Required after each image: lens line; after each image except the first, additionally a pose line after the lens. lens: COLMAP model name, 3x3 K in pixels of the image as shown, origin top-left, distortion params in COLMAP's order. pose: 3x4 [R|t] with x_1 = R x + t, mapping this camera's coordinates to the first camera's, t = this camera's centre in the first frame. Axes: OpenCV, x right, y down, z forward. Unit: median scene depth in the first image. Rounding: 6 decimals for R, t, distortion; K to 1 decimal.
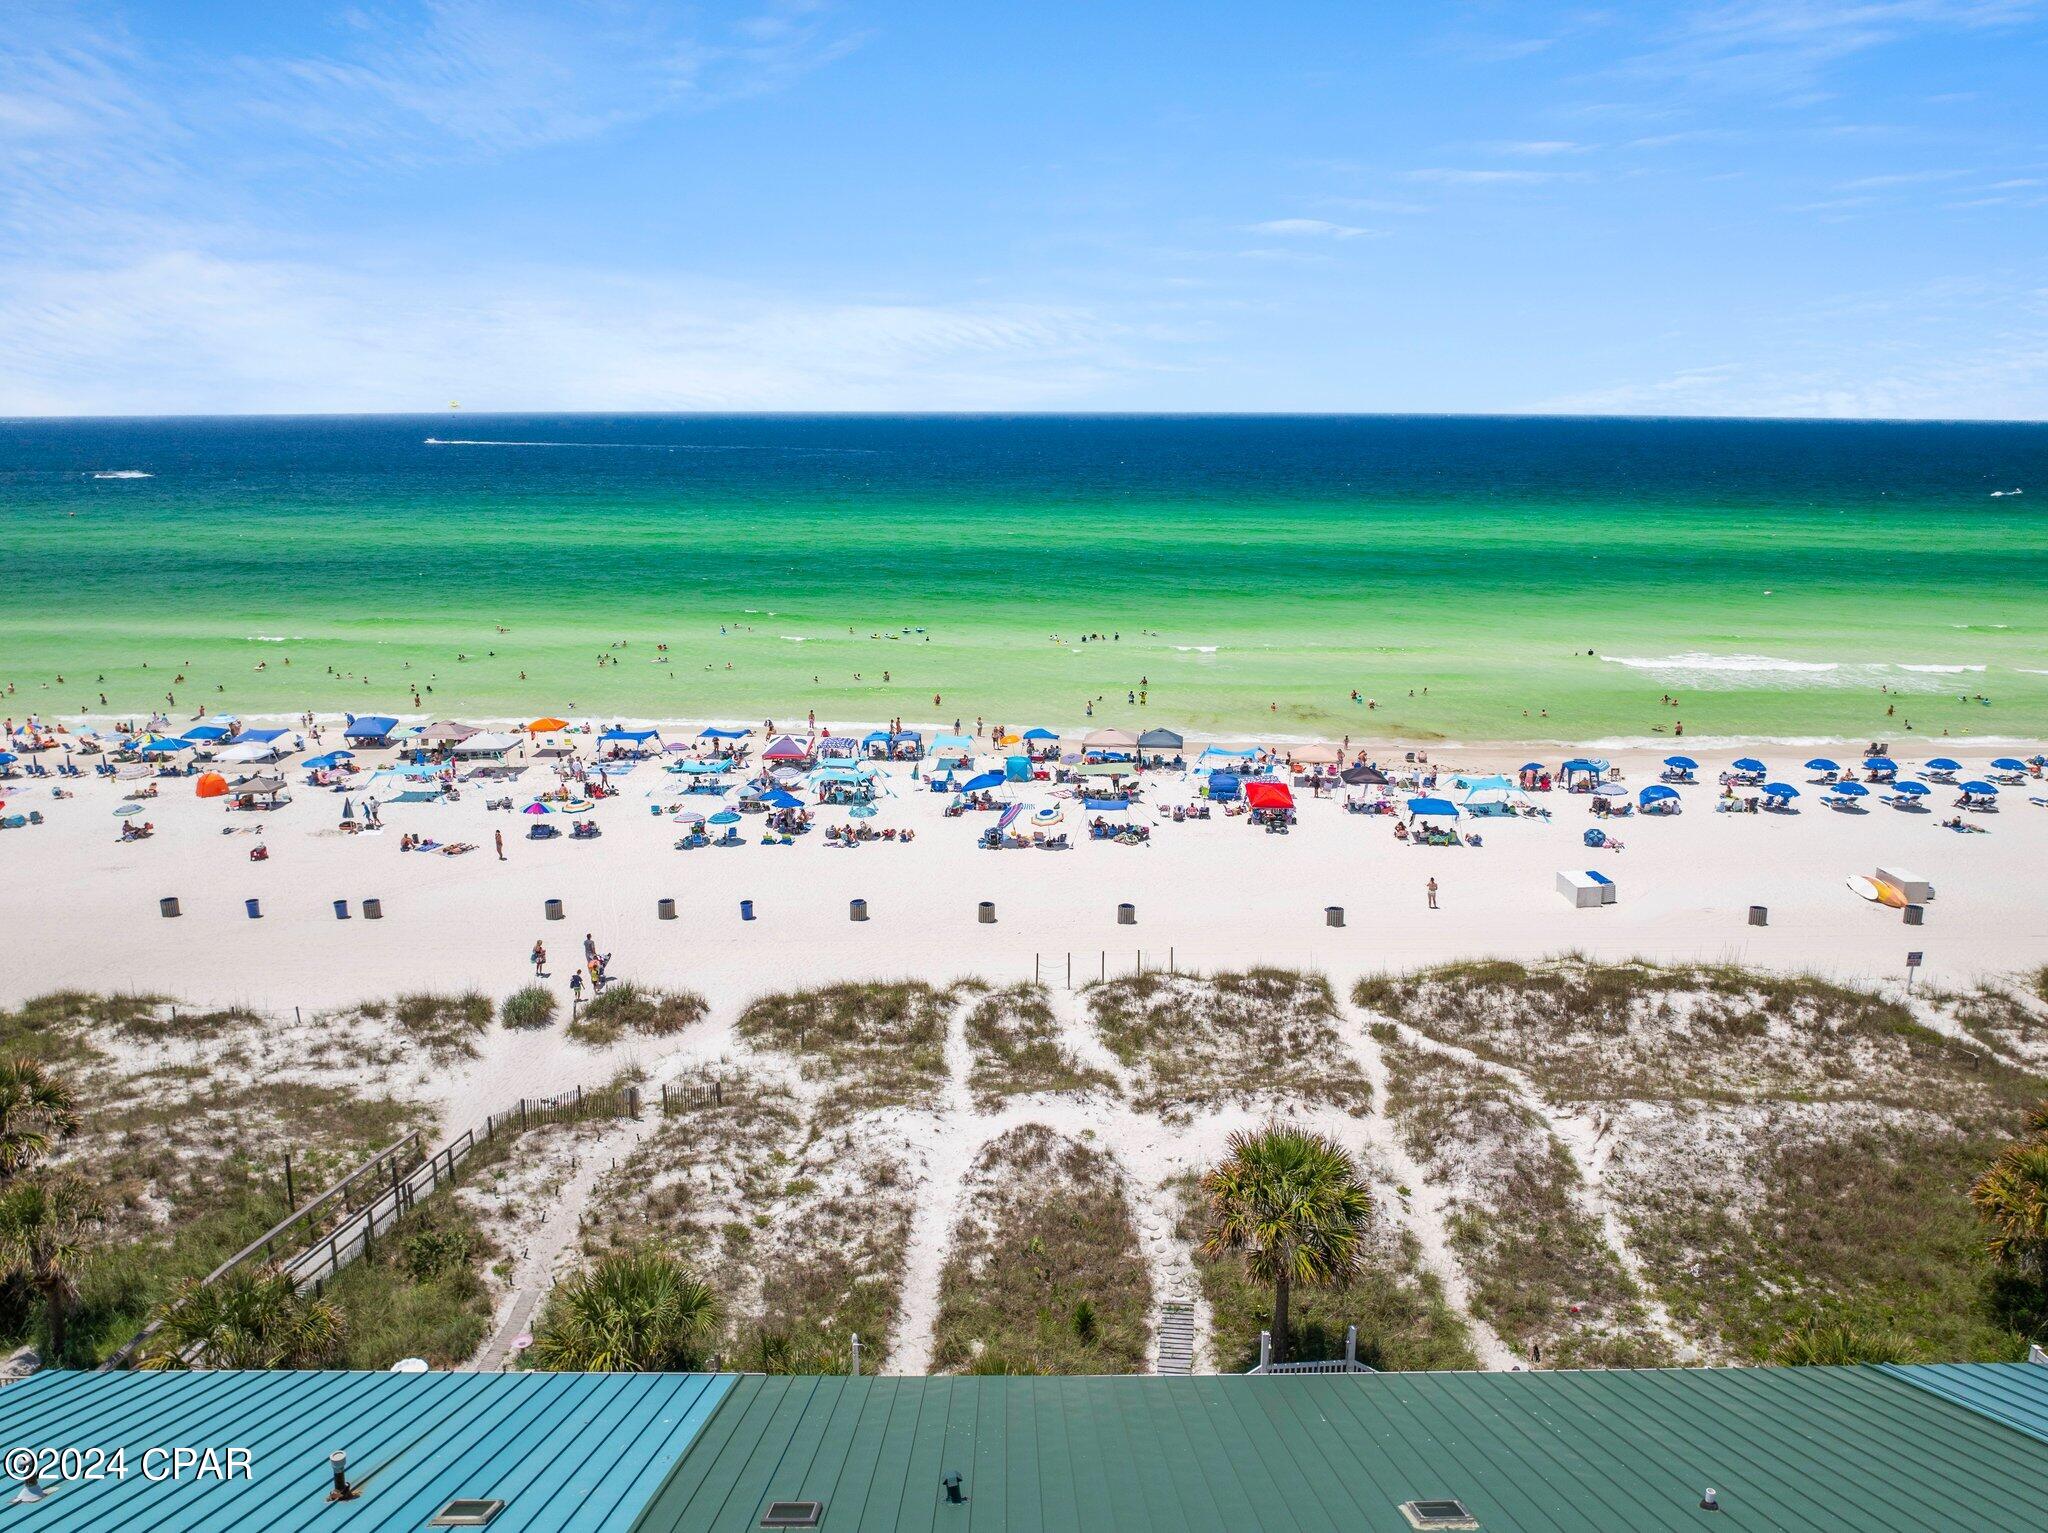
lens RADIAL K [[1463.4, 0, 1024.0], [0, 1463.4, 766.5], [0, 0, 1]] dist [-0.037607, 0.000088]
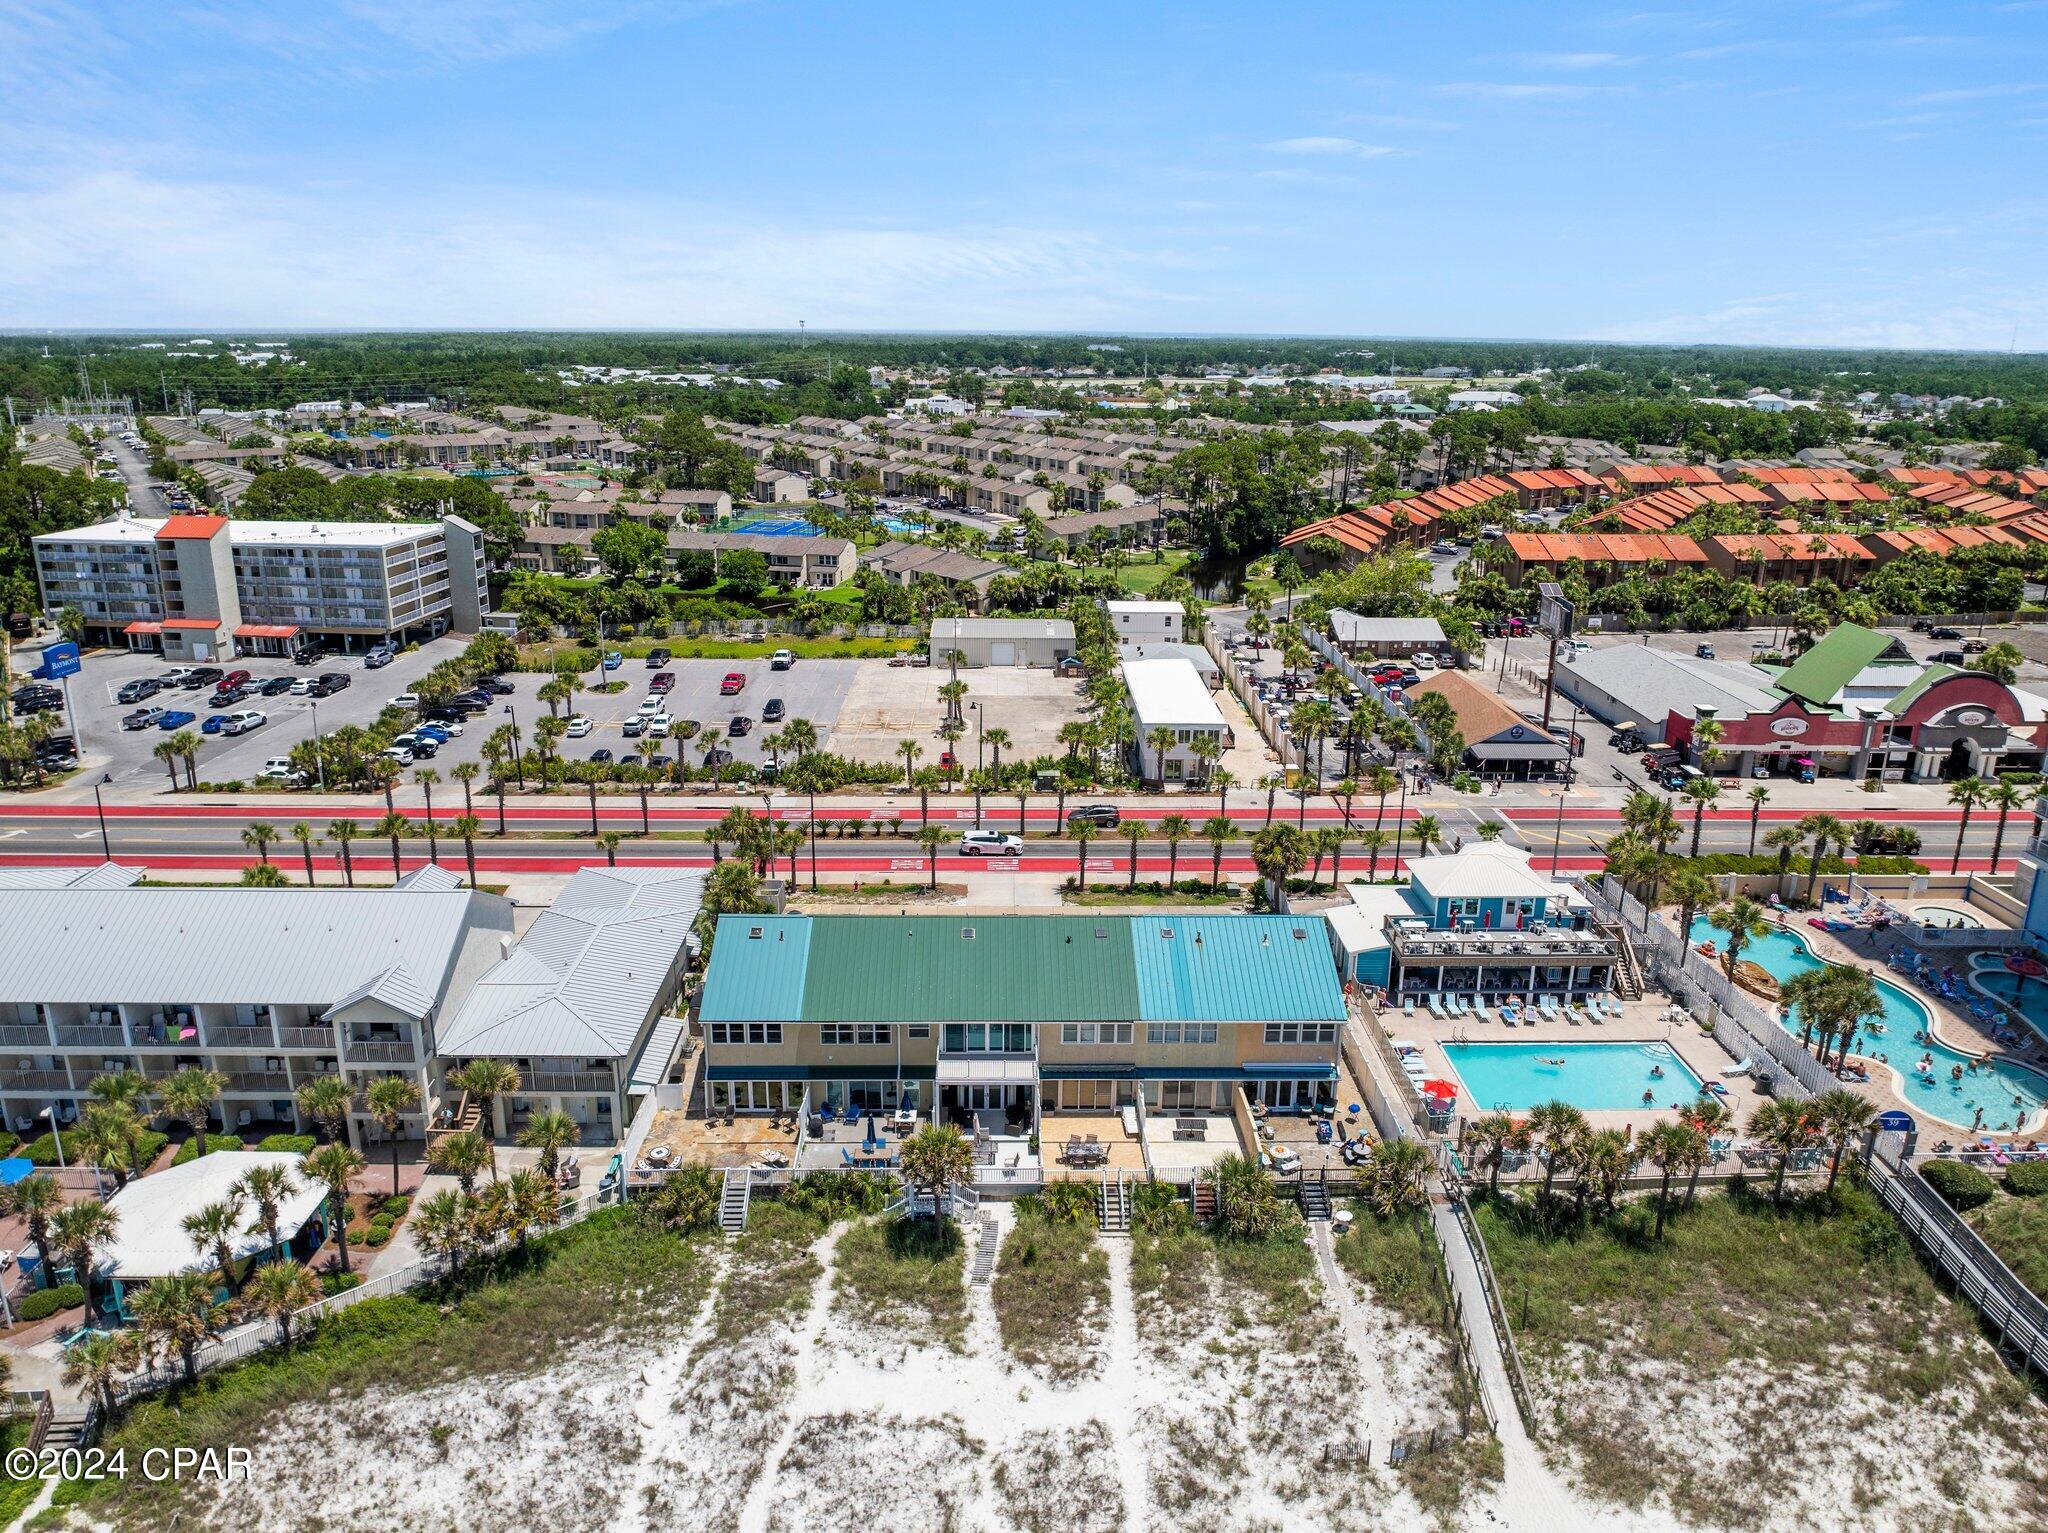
lens RADIAL K [[1442.6, 0, 1018.8], [0, 1442.6, 757.9], [0, 0, 1]] dist [-0.032552, -0.000630]
pose [[-0.999866, -0.010046, -0.012932, 0.055665], [-0.015223, 0.861242, 0.507966, -0.725504], [0.006034, 0.508095, -0.861280, 1.440099]]
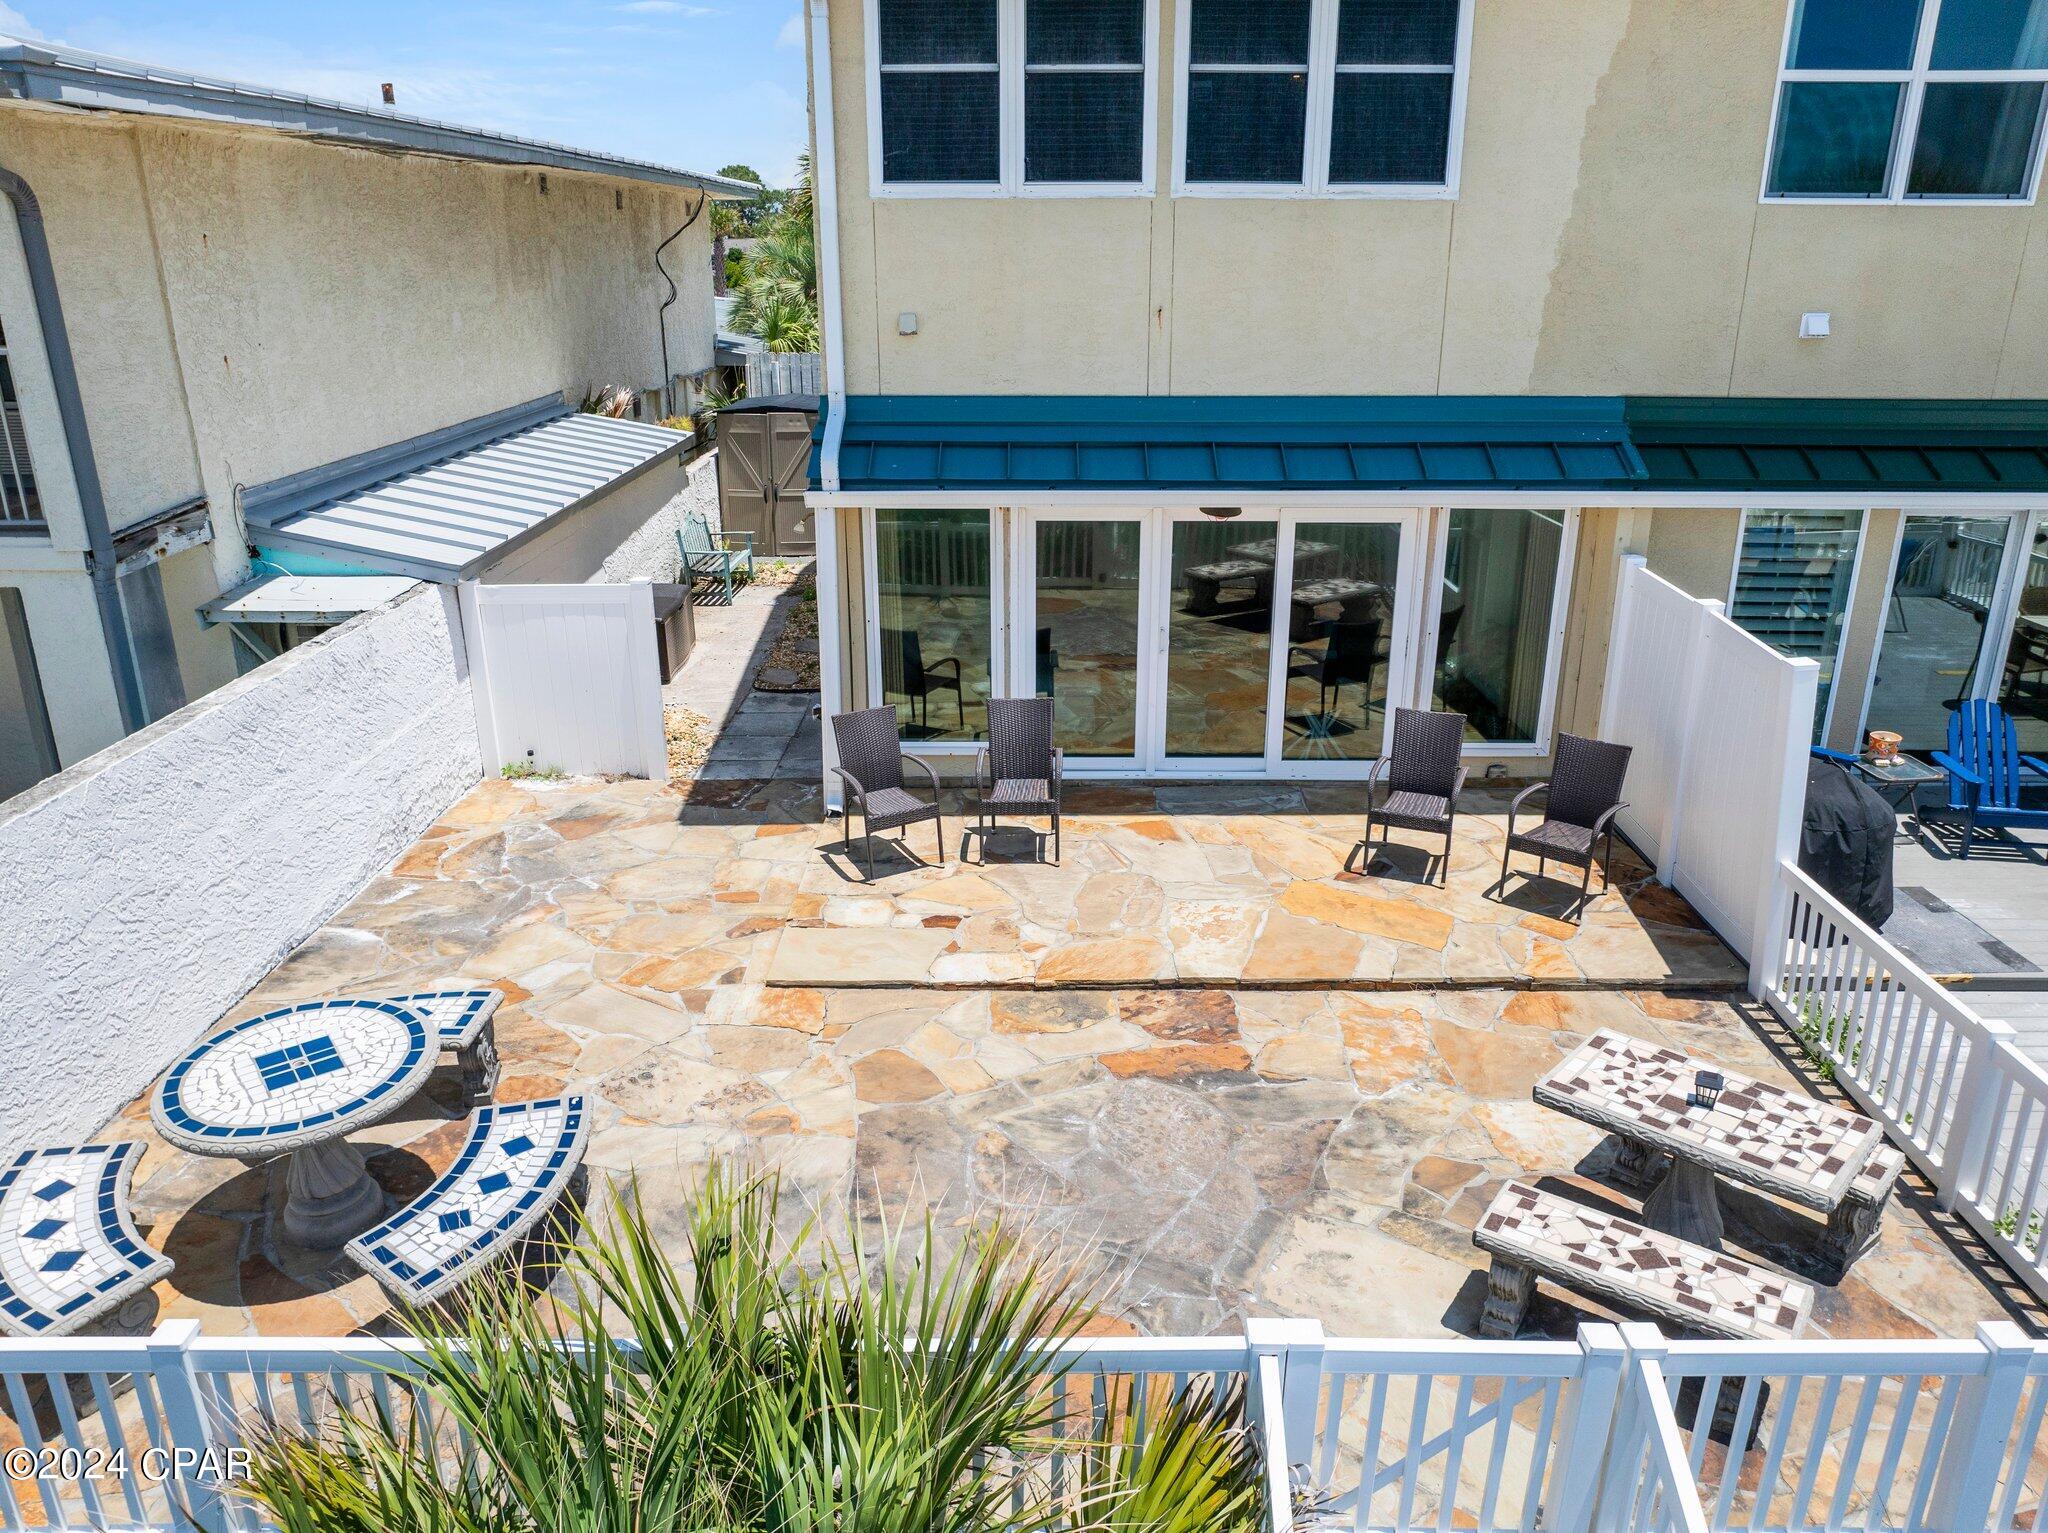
lens RADIAL K [[1442.6, 0, 1018.8], [0, 1442.6, 757.9], [0, 0, 1]] dist [-0.032552, -0.000630]
pose [[-0.999640, -0.011556, 0.024214, 0.304123], [0.003677, 0.834963, 0.550294, 0.166442], [-0.026577, 0.550185, -0.834619, 0.577913]]
